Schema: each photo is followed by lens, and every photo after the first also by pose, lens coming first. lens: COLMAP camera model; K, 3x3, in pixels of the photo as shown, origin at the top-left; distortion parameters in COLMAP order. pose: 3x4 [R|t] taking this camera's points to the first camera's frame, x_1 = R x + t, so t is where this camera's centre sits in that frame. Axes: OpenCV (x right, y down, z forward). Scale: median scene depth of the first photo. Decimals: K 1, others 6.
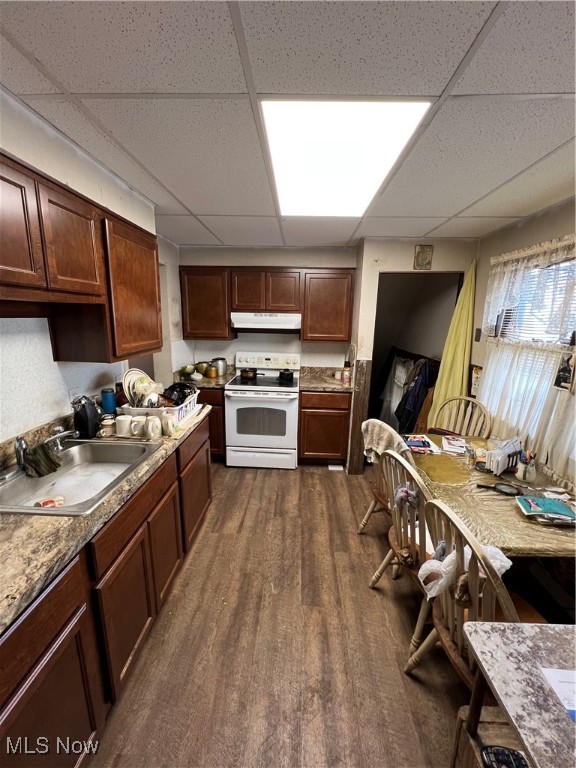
lens RADIAL K [[308.3, 0, 286.5], [0, 308.3, 384.4], [0, 0, 1]] dist [-0.003833, 0.000281]
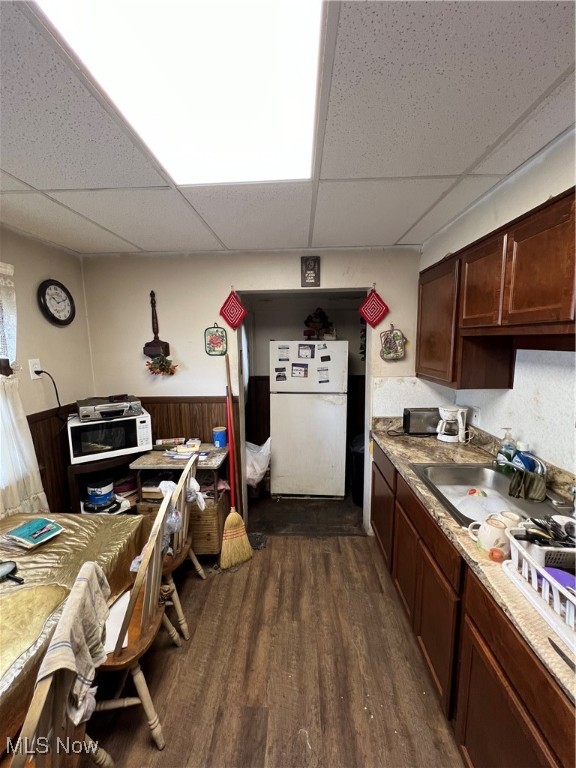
lens RADIAL K [[308.3, 0, 286.7], [0, 308.3, 385.7], [0, 0, 1]] dist [-0.003833, 0.000281]
pose [[-0.999976, -0.005222, -0.004594, 0.010871], [-0.006507, 0.935712, 0.352704, -0.357741], [0.002457, 0.352725, -0.935724, 1.537545]]
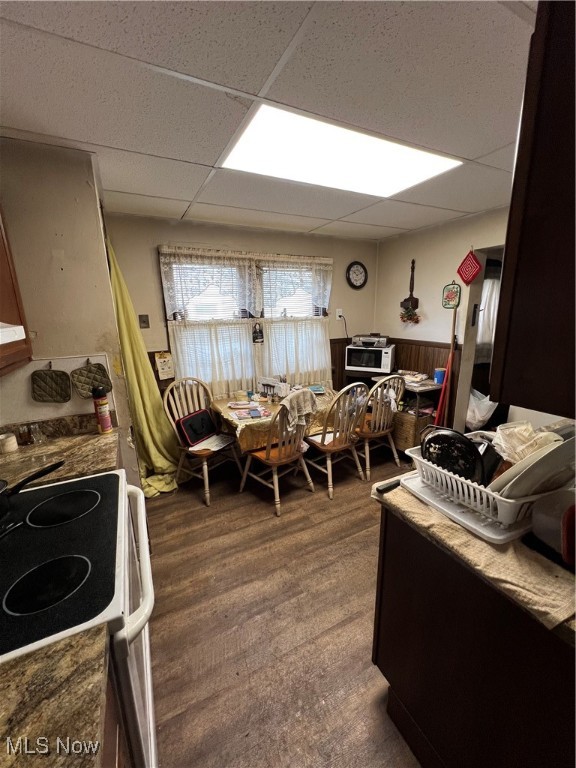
lens RADIAL K [[308.3, 0, 287.3], [0, 308.3, 385.3], [0, 0, 1]] dist [-0.003833, 0.000281]
pose [[-0.496443, -0.219491, 0.839862, -0.770539], [0.197827, 0.913441, 0.355656, -0.382239], [-0.845227, 0.342710, -0.410050, 1.775023]]
